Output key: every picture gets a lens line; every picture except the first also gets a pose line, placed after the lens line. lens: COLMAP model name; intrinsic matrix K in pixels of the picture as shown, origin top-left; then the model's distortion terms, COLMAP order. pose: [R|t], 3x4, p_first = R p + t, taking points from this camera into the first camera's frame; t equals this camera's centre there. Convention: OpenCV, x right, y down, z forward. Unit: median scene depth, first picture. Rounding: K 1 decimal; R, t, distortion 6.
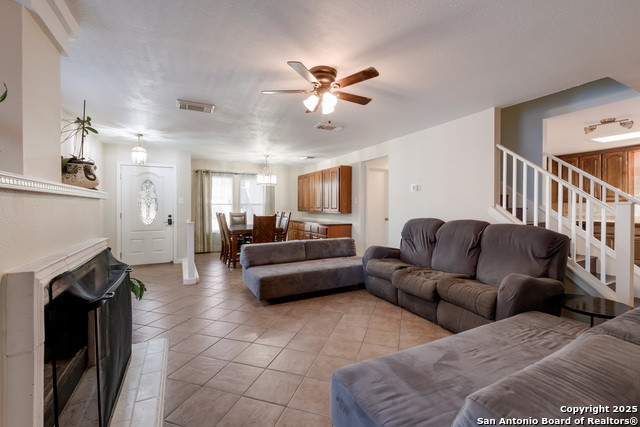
lens RADIAL K [[274.3, 0, 321.0], [0, 274.3, 208.4], [0, 0, 1]] dist [0.001254, -0.005801]
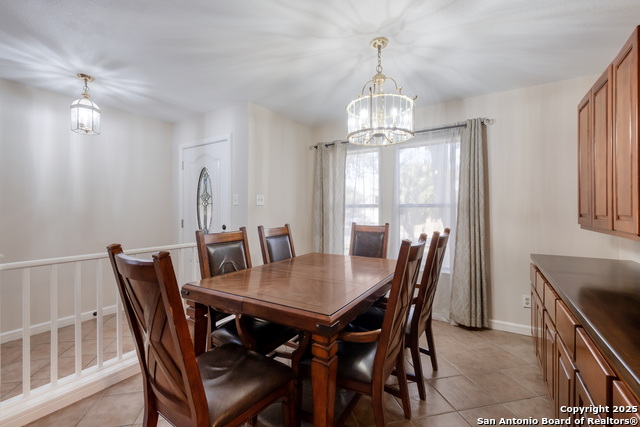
lens RADIAL K [[274.3, 0, 321.0], [0, 274.3, 208.4], [0, 0, 1]] dist [0.001254, -0.005801]
pose [[0.530806, -0.002737, -0.847489, 0.020791], [-0.009929, 0.999906, -0.009448, -0.005055], [0.847435, 0.013429, 0.530729, 0.716141]]
